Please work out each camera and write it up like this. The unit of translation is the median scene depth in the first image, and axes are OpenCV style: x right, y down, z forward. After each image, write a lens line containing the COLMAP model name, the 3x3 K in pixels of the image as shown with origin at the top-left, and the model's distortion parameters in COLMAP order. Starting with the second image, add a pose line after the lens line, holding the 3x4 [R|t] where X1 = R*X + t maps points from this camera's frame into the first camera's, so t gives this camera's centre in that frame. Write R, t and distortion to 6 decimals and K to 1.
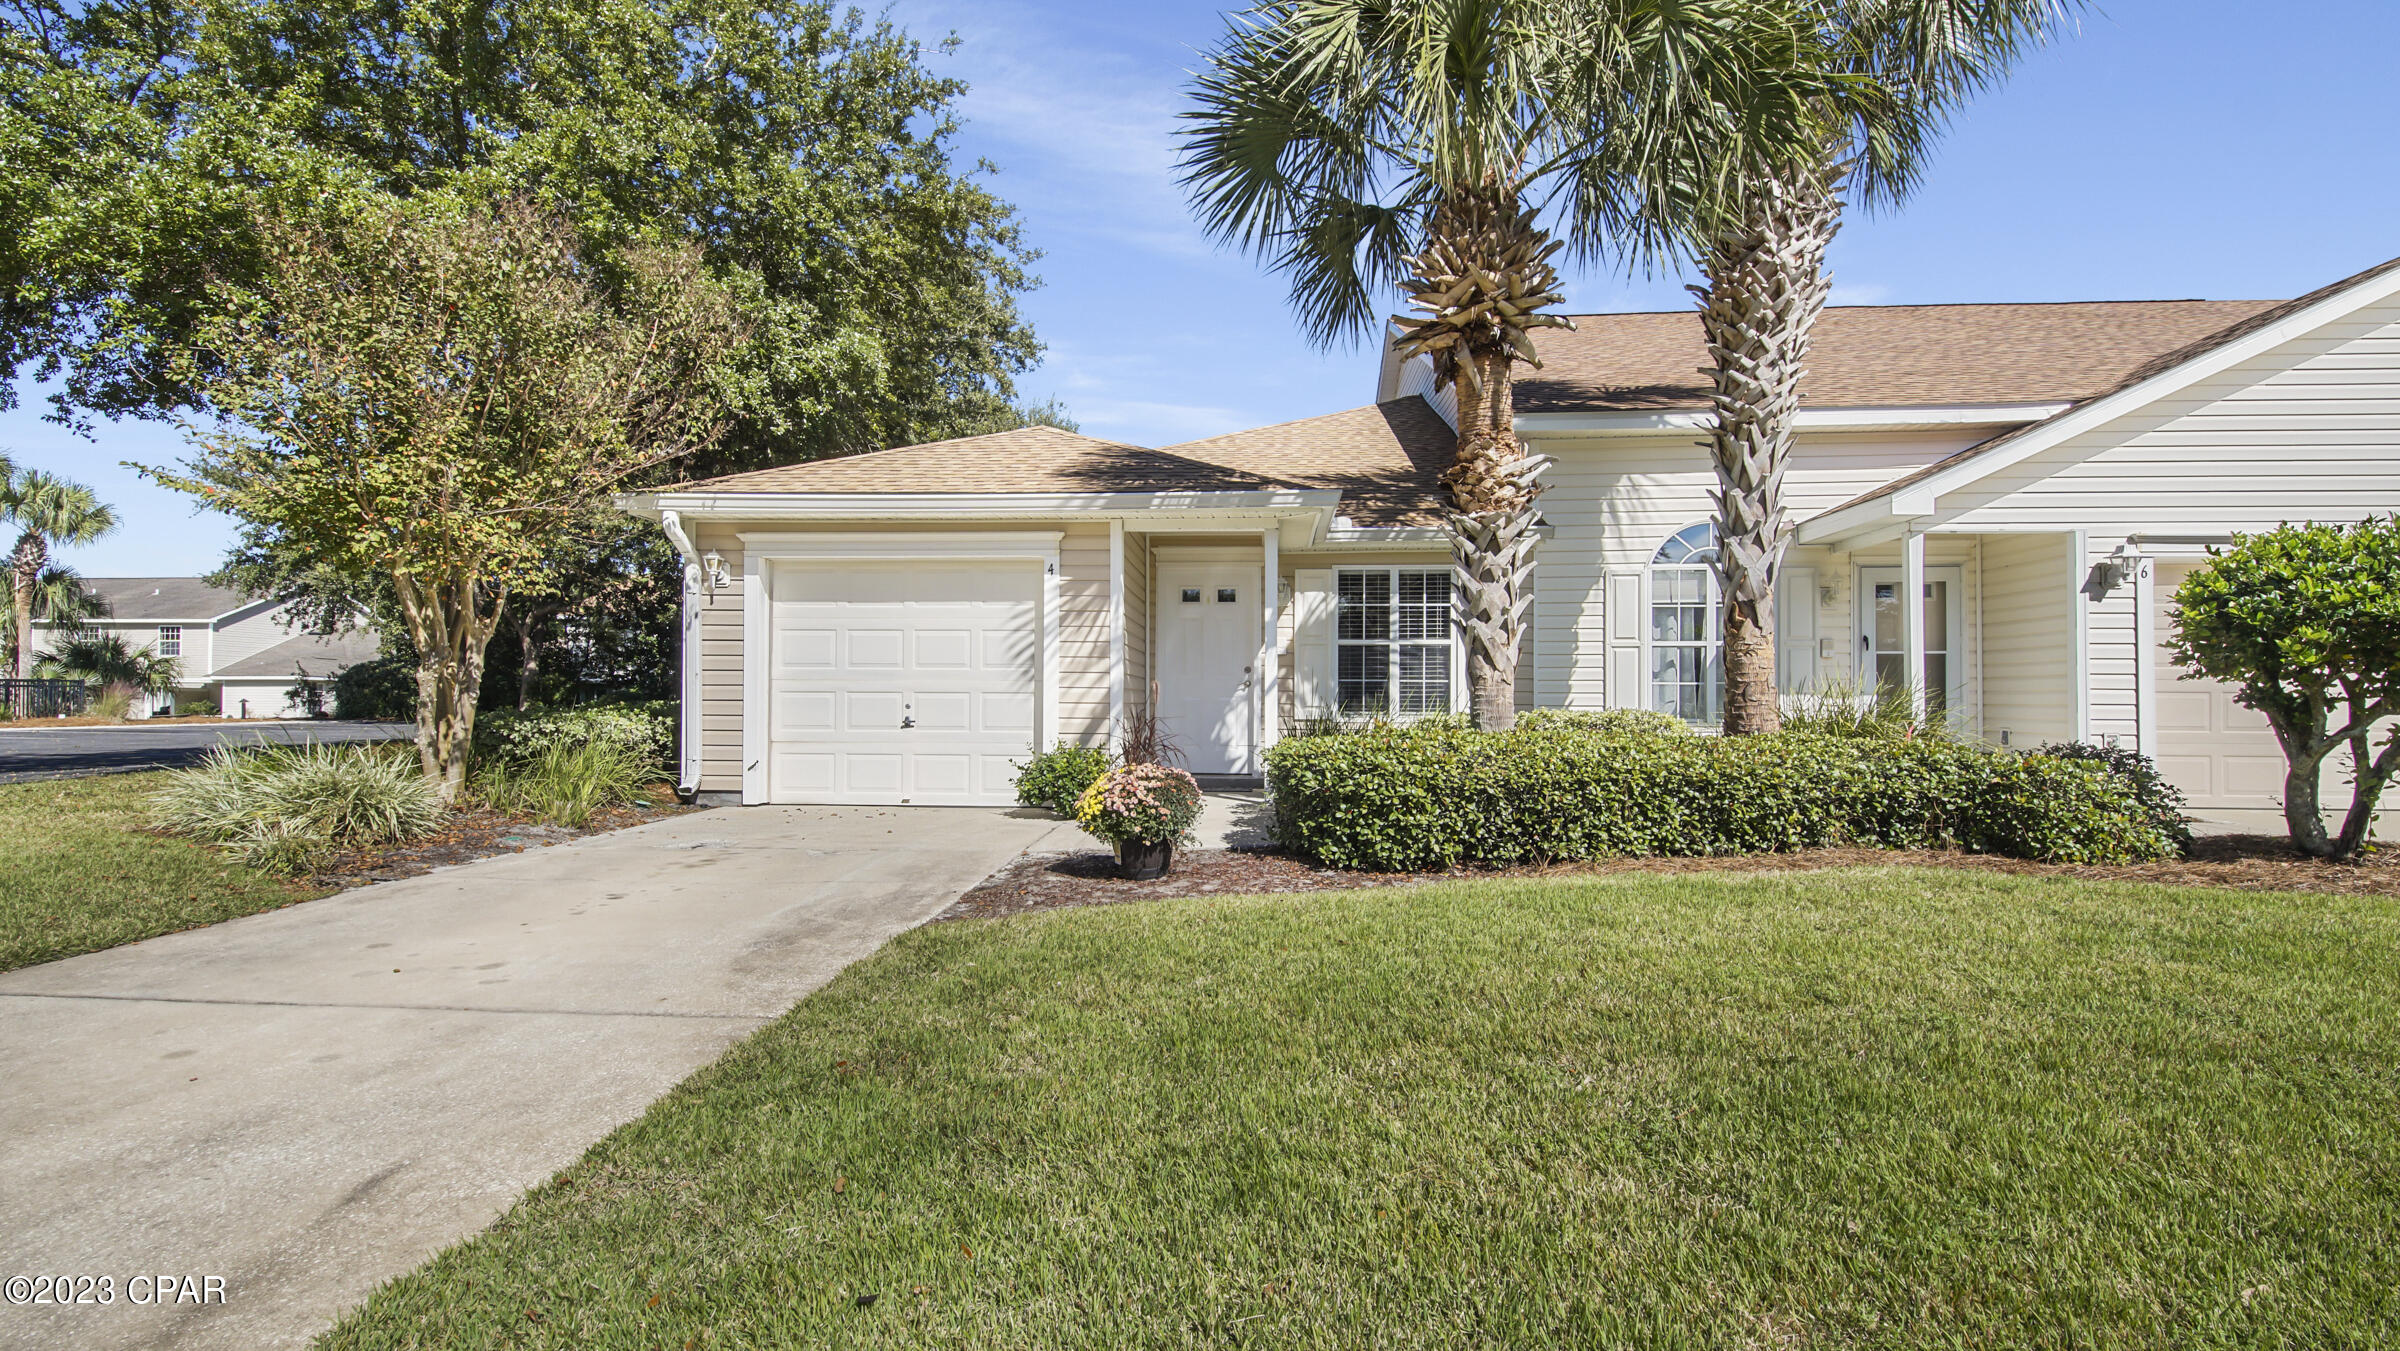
lens RADIAL K [[1070.9, 0, 1200.0], [0, 1070.9, 675.5], [0, 0, 1]] dist [0.000009, -0.000004]
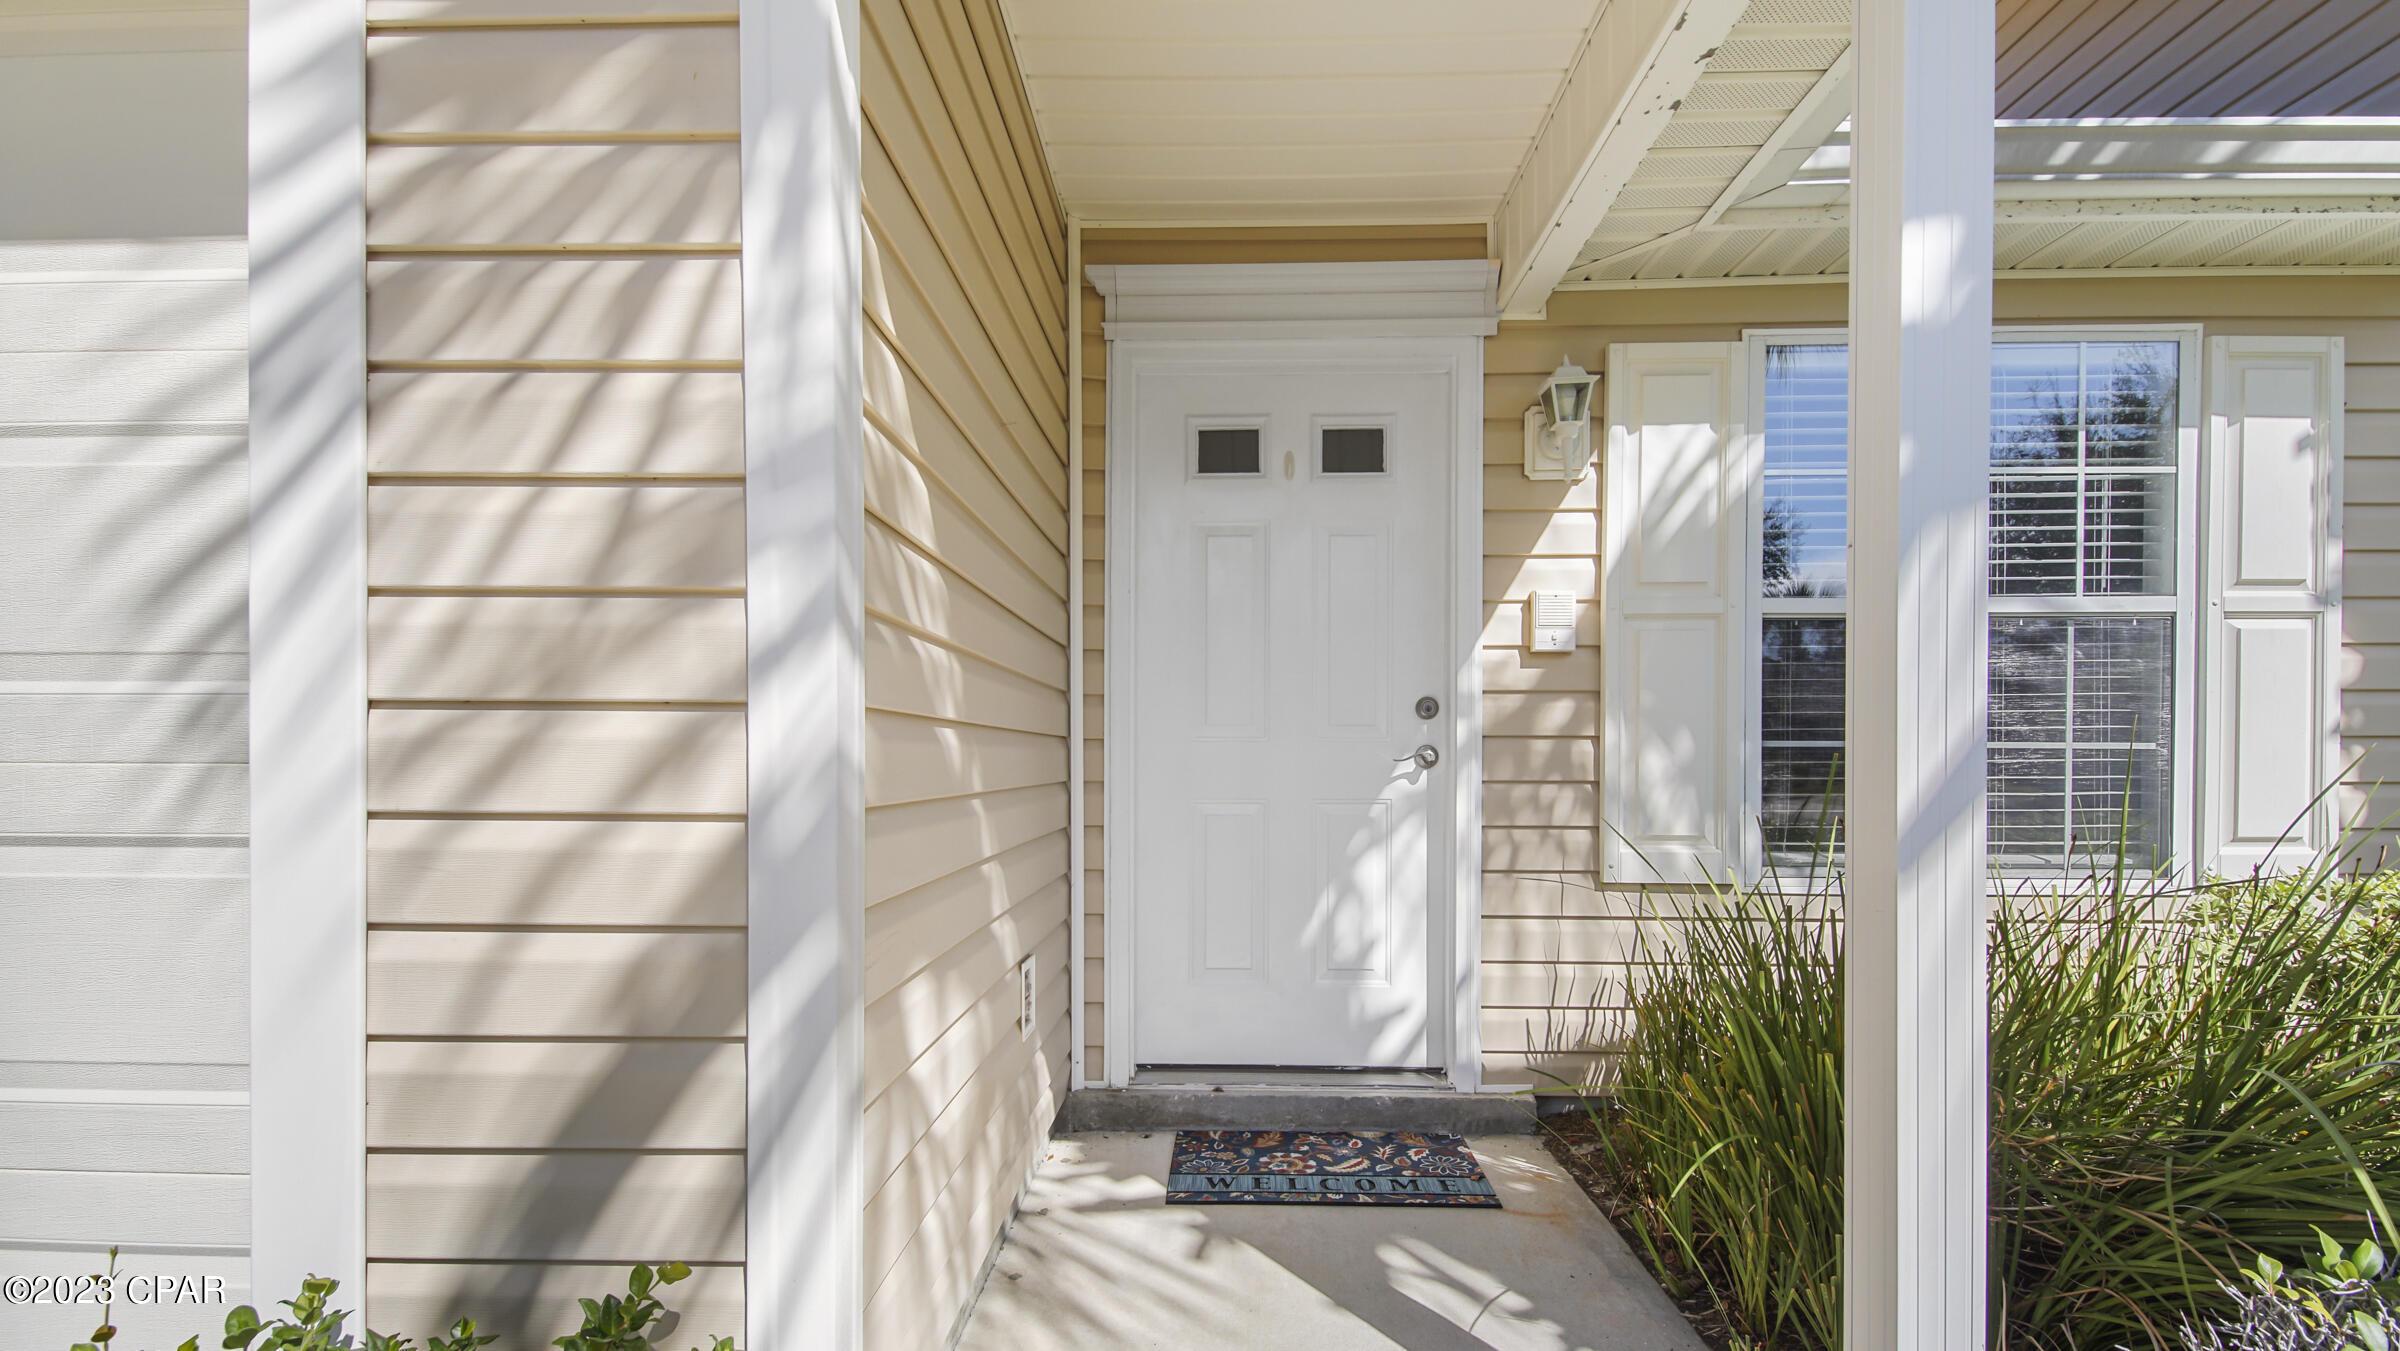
lens RADIAL K [[1060.4, 0, 1203.6], [0, 1060.4, 757.6], [0, 0, 1]] dist [-0.000043, -0.000008]
pose [[0.999478, -0.005891, 0.031774, -0.025192], [0.004964, 0.999562, 0.029166, -0.000125], [-0.031932, -0.028993, 0.999069, 0.728126]]
